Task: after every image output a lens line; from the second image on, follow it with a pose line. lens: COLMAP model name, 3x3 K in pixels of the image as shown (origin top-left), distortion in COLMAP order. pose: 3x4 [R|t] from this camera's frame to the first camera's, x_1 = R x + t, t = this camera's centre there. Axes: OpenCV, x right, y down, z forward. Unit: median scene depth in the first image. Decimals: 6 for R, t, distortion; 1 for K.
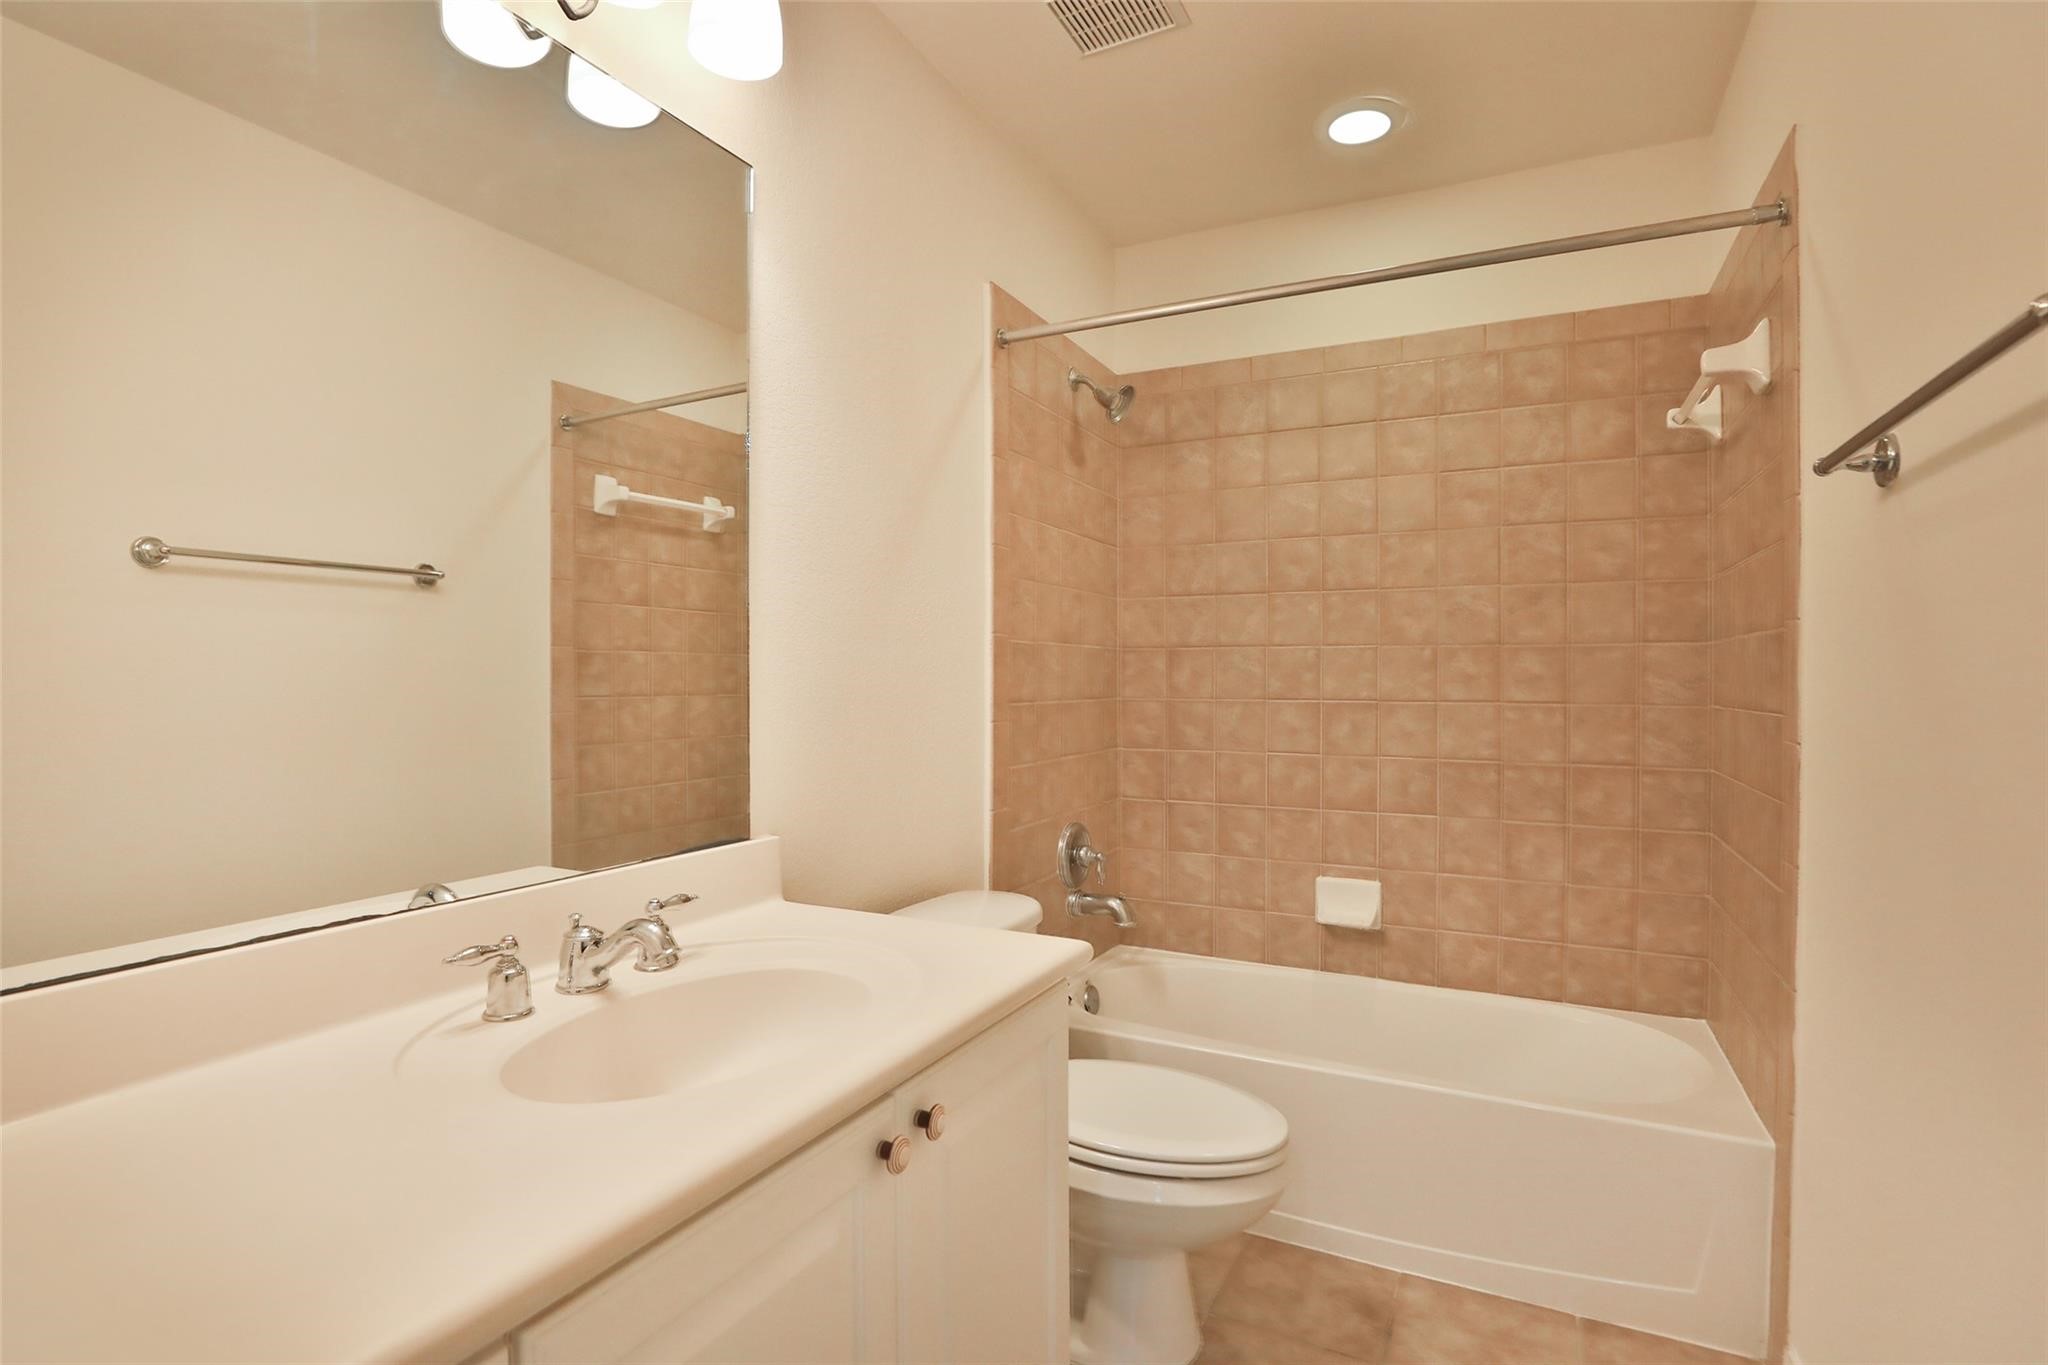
lens RADIAL K [[982.4, 0, 1022.2], [0, 982.4, 643.8], [0, 0, 1]] dist [-0.000418, 0.012818]
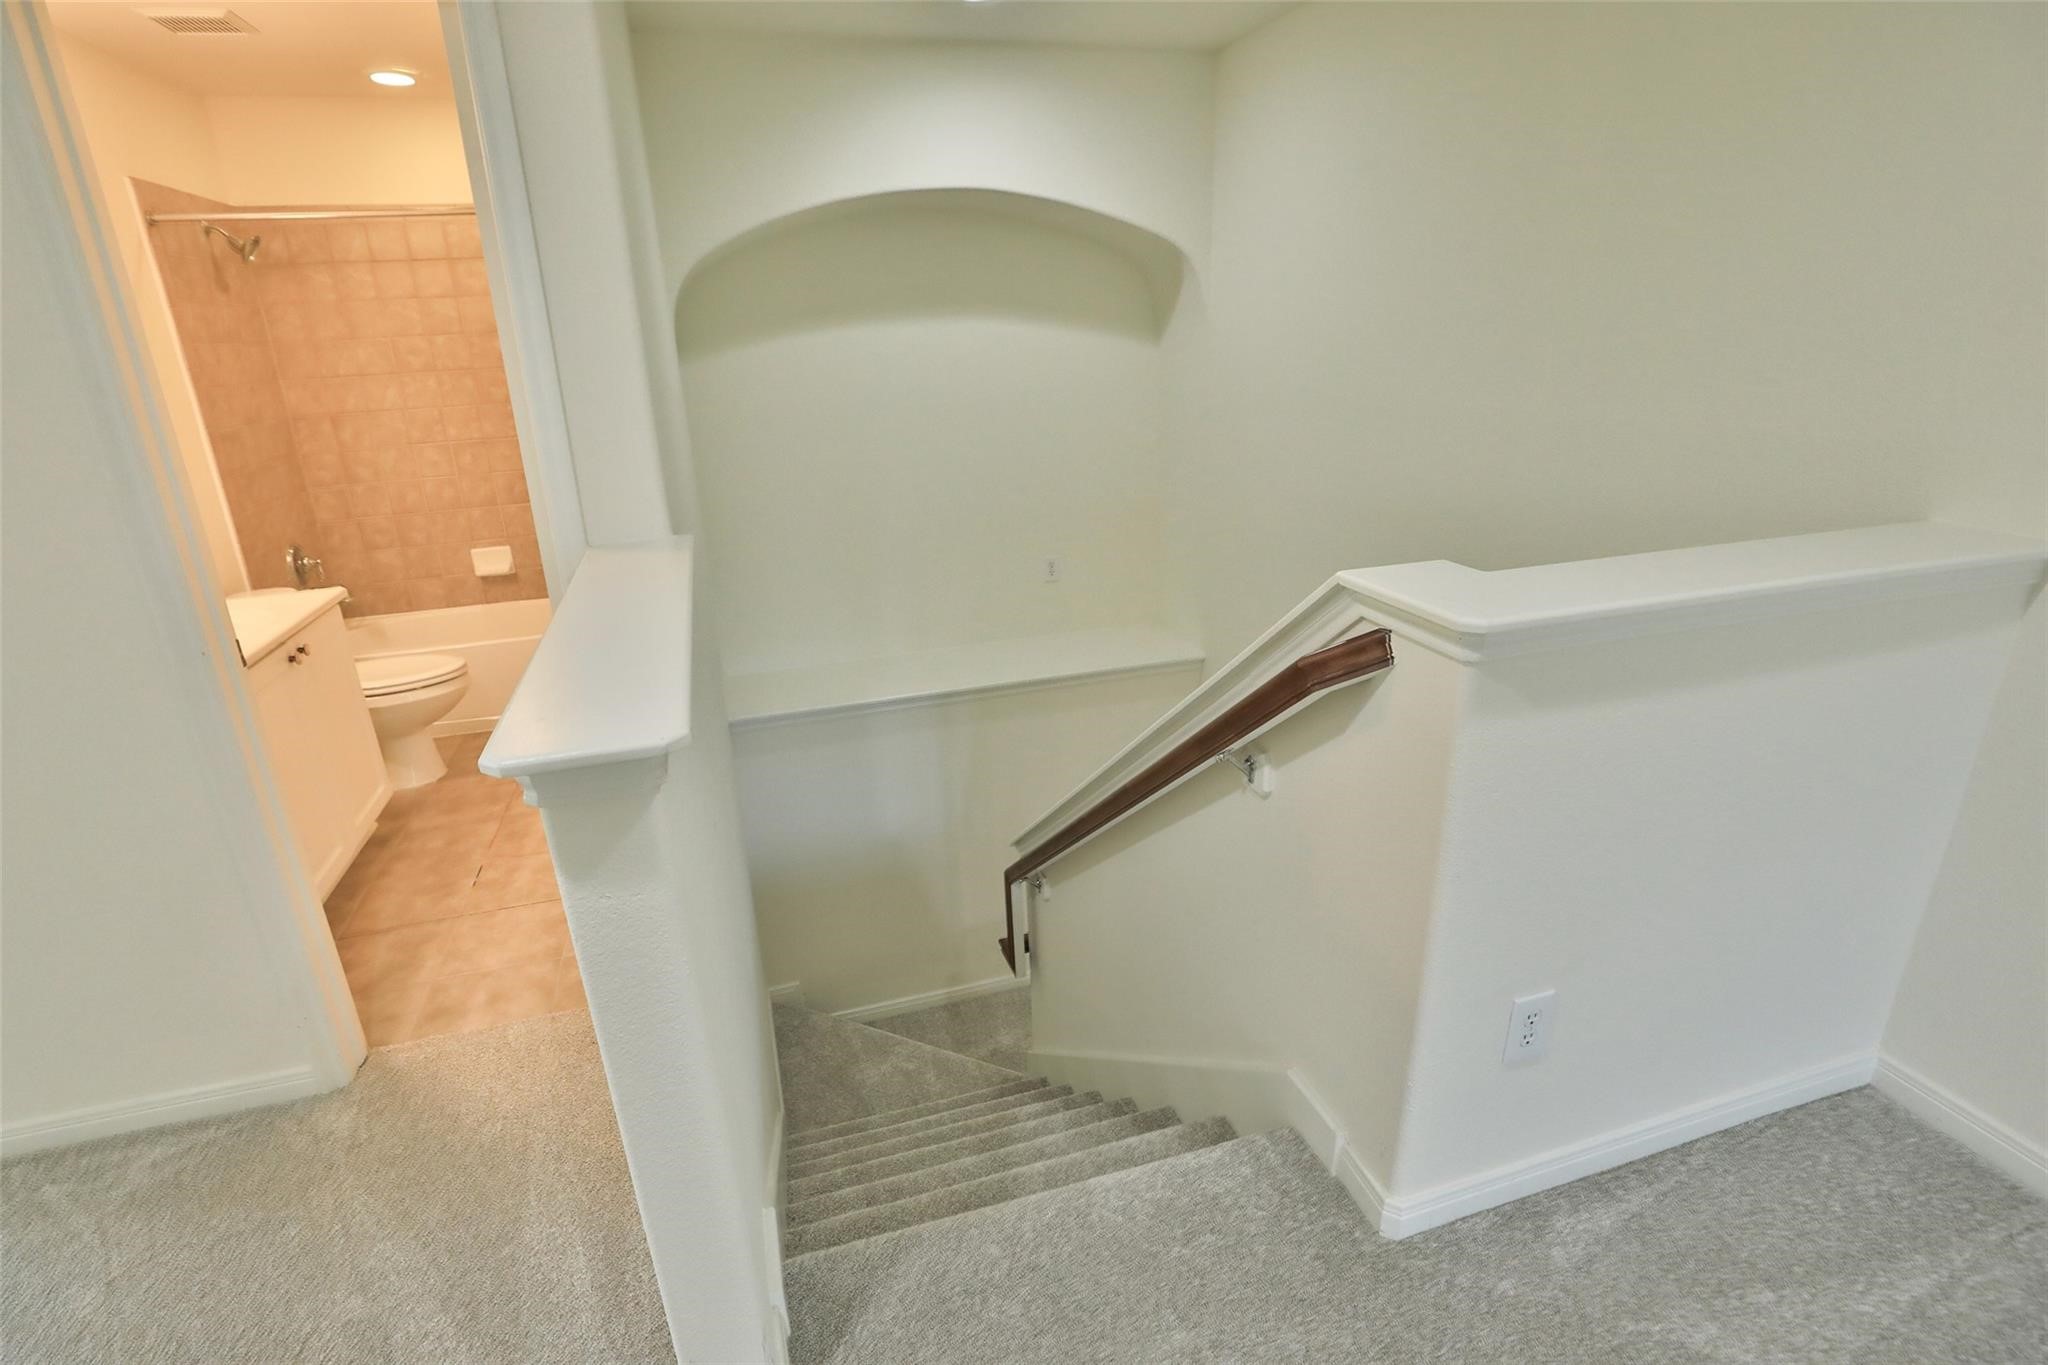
lens RADIAL K [[987.8, 0, 1024.0], [0, 987.8, 682.5], [0, 0, 1]] dist [-0.048233, 0.013421]
pose [[0.713194, -0.265647, 0.648681, -0.158481], [0.017079, 0.931719, 0.362779, -0.135145], [-0.700759, -0.247653, 0.669033, -0.813475]]
